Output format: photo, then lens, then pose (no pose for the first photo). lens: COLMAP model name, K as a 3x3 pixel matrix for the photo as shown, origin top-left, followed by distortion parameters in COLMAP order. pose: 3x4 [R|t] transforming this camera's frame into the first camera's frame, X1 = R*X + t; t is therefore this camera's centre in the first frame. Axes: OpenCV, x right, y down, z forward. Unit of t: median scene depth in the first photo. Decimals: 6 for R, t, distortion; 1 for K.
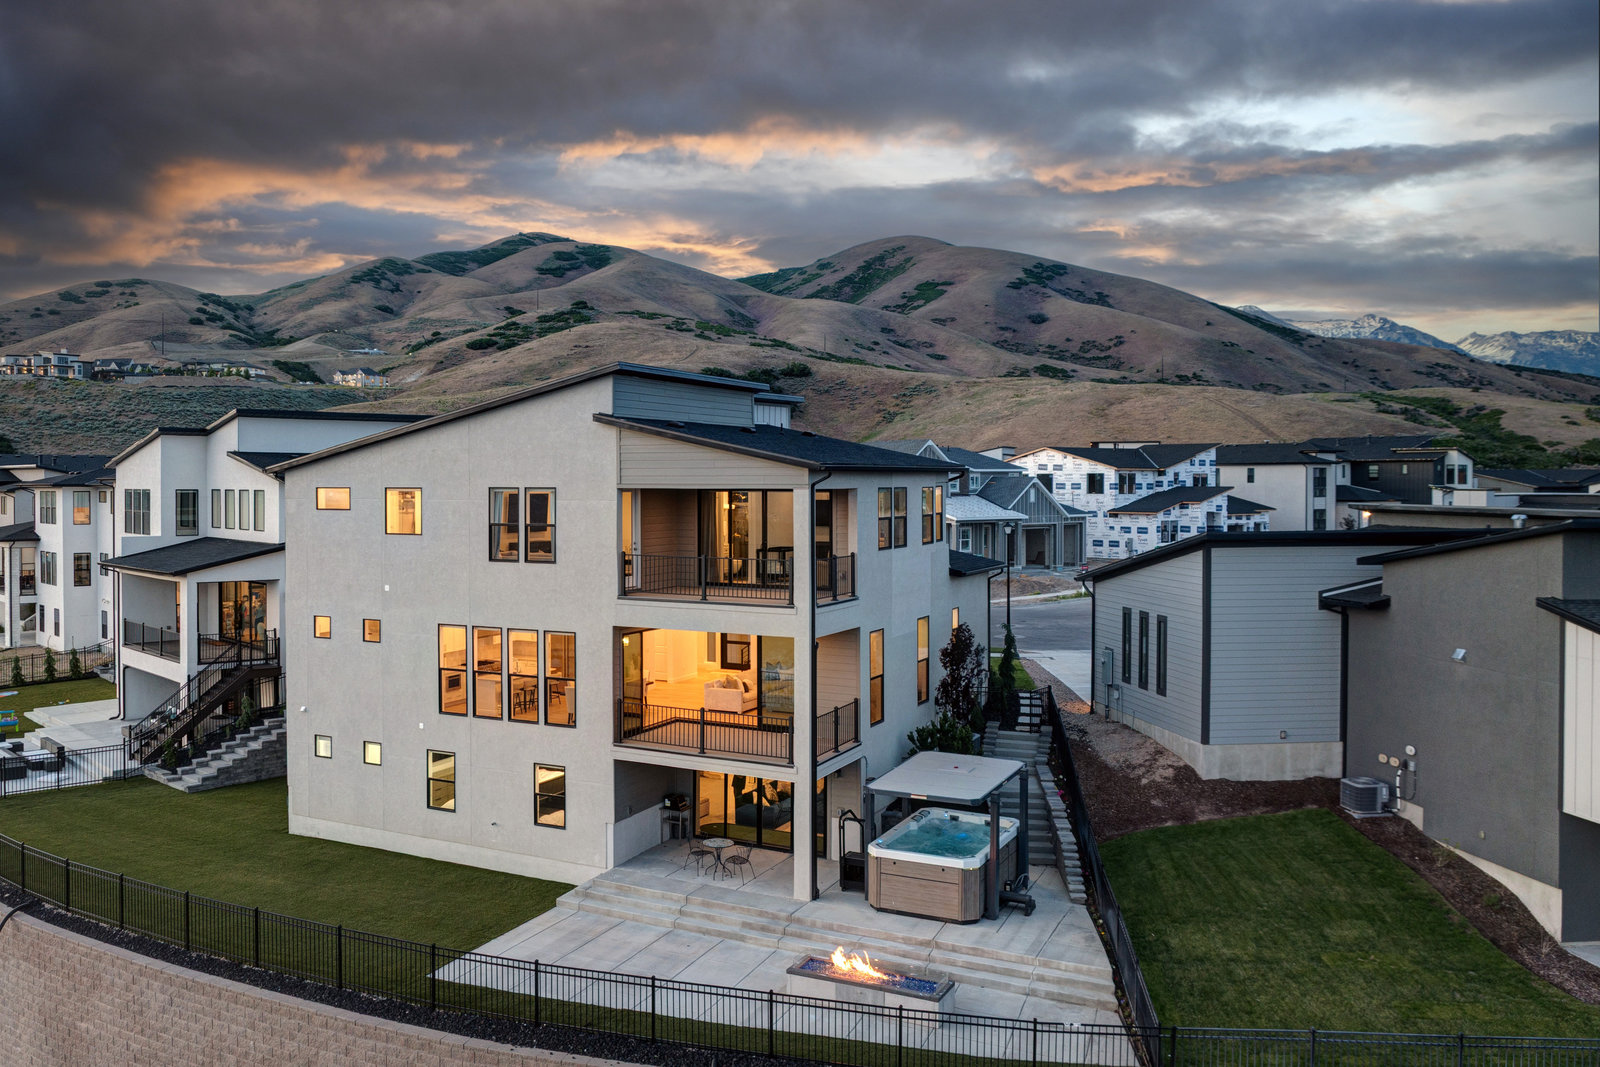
lens RADIAL K [[1341.5, 0, 660.3], [0, 1341.5, 491.2], [0, 0, 1]] dist [-0.013592, -0.057378]
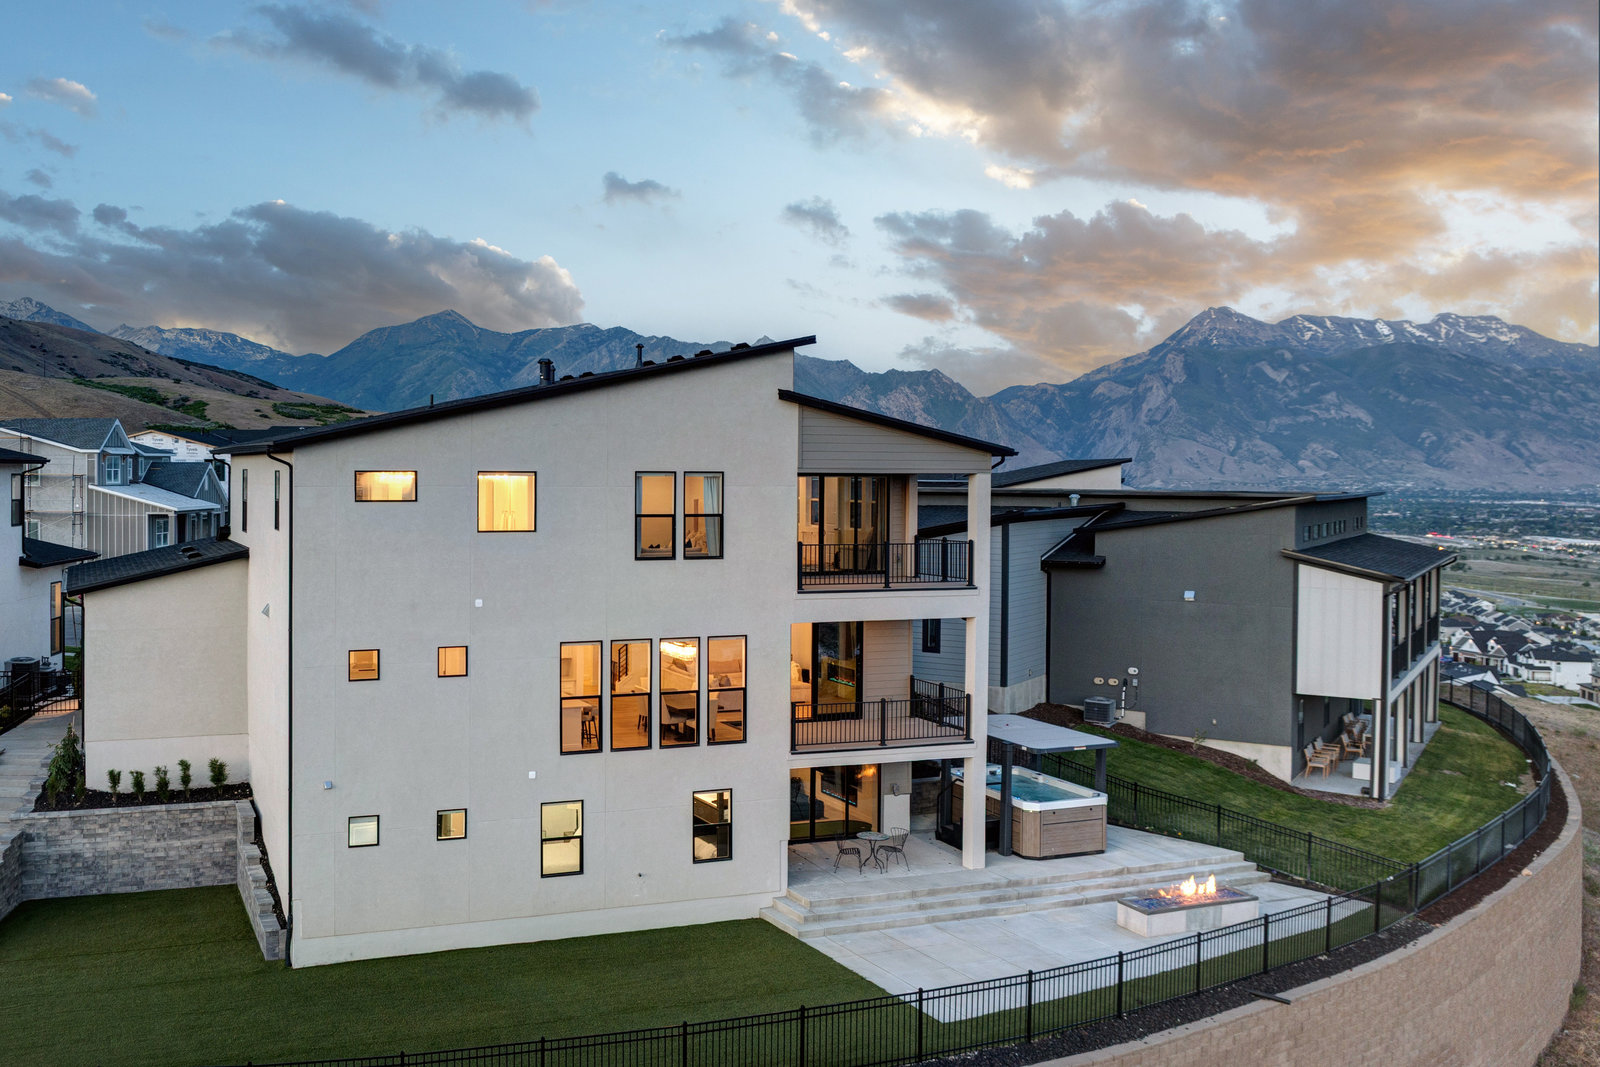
lens RADIAL K [[1446.2, 0, 597.1], [0, 1446.2, 484.6], [0, 0, 1]] dist [-0.027838, -0.016038]
pose [[0.646416, -0.003211, 0.762978, -0.798104], [0.000503, 0.999993, 0.003782, 0.001979], [-0.762985, -0.002061, 0.646413, 0.426137]]
